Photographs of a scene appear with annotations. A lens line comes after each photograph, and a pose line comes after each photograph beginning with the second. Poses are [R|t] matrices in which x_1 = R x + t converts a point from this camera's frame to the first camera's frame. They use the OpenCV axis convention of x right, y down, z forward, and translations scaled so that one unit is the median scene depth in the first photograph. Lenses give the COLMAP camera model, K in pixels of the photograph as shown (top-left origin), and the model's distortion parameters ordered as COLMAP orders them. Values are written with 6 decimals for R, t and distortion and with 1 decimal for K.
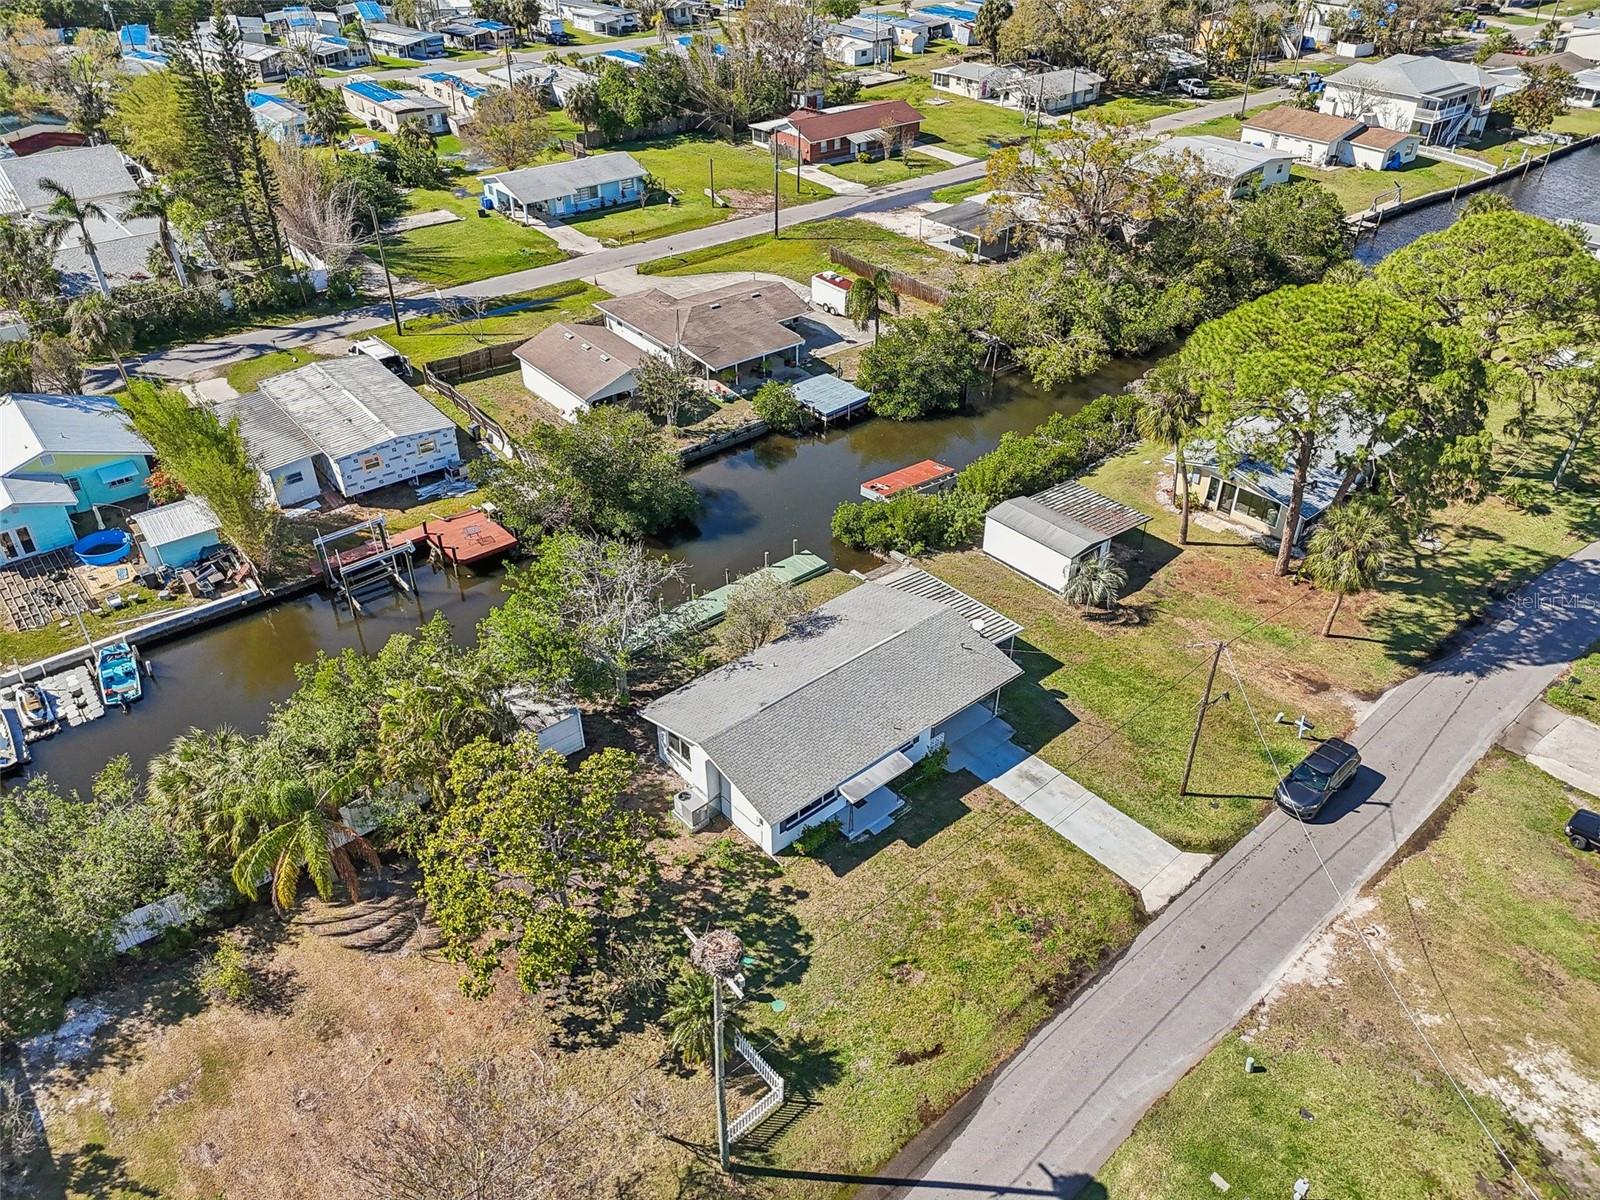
lens RADIAL K [[1175.5, 0, 798.8], [0, 1175.5, 585.5], [0, 0, 1]] dist [0.059871, -0.058380]
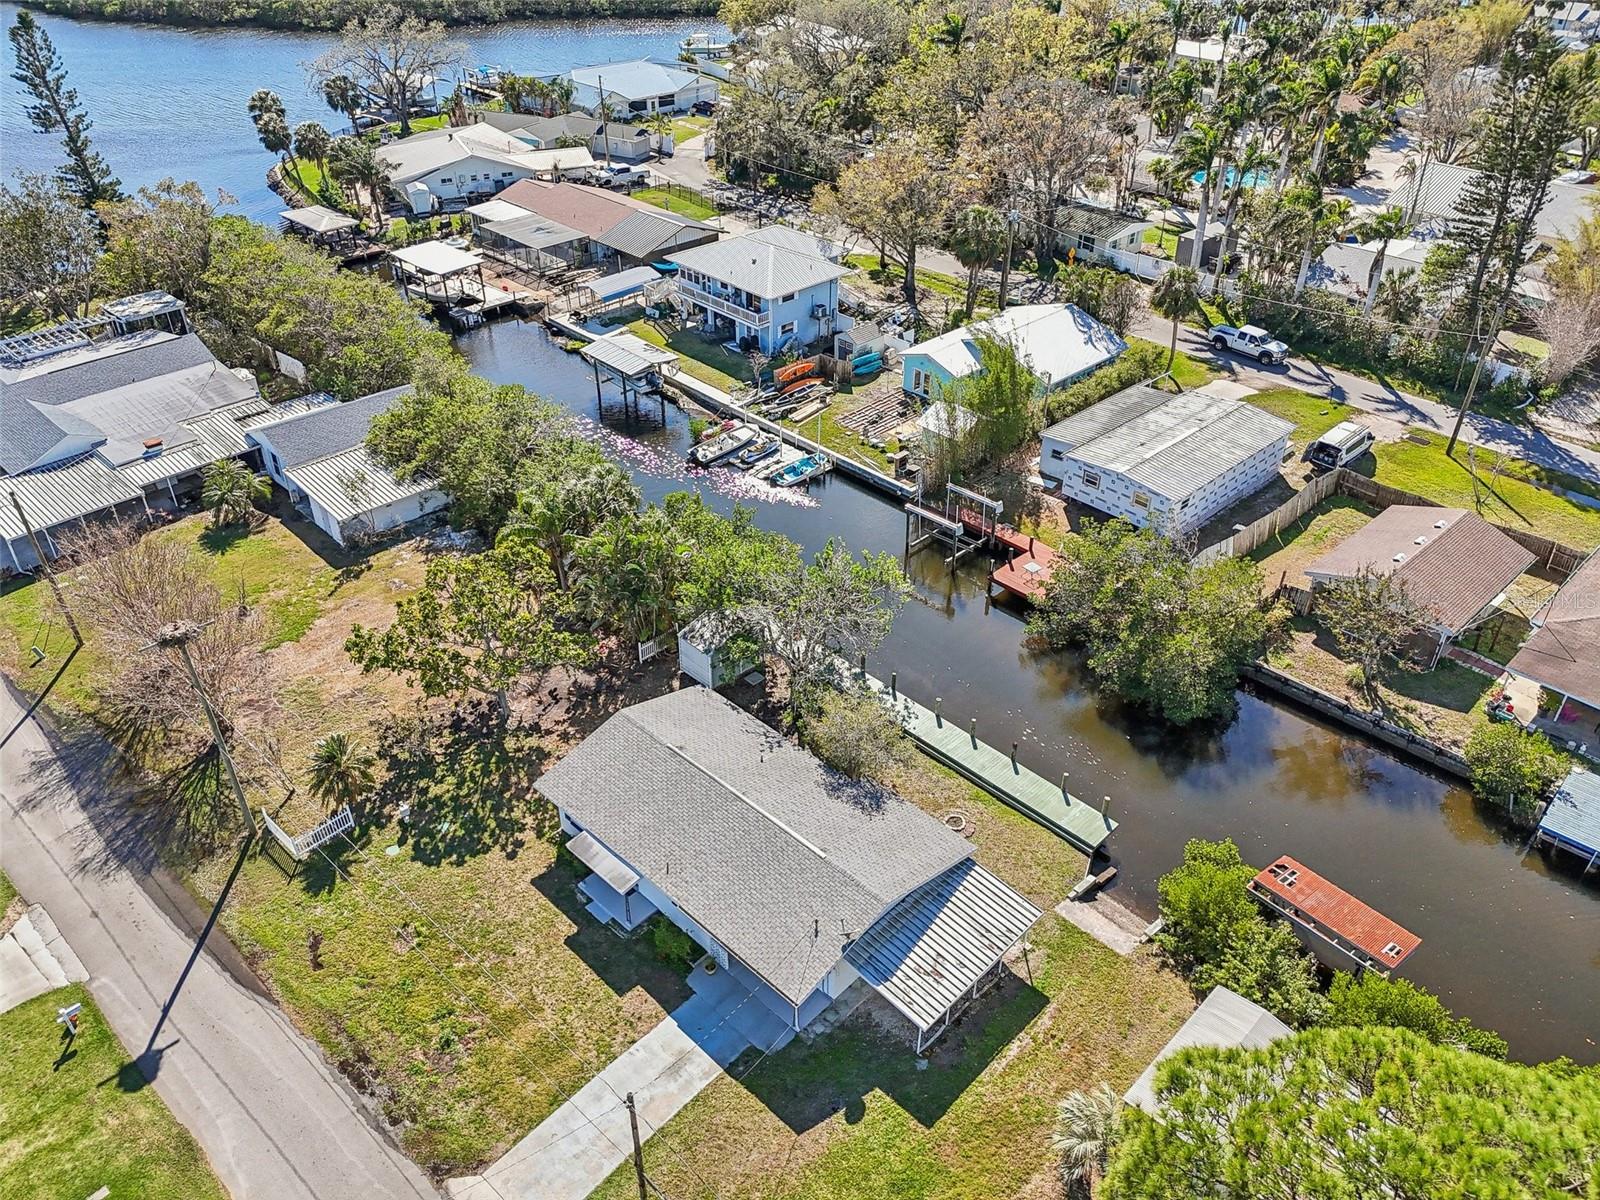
lens RADIAL K [[1175.5, 0, 802.8], [0, 1175.5, 595.6], [0, 0, 1]] dist [0.059871, -0.058380]
pose [[0.089829, 0.559636, -0.823855, 0.603093], [-0.562386, 0.711204, 0.421794, -0.387139], [0.821981, 0.425436, 0.378619, 0.567926]]
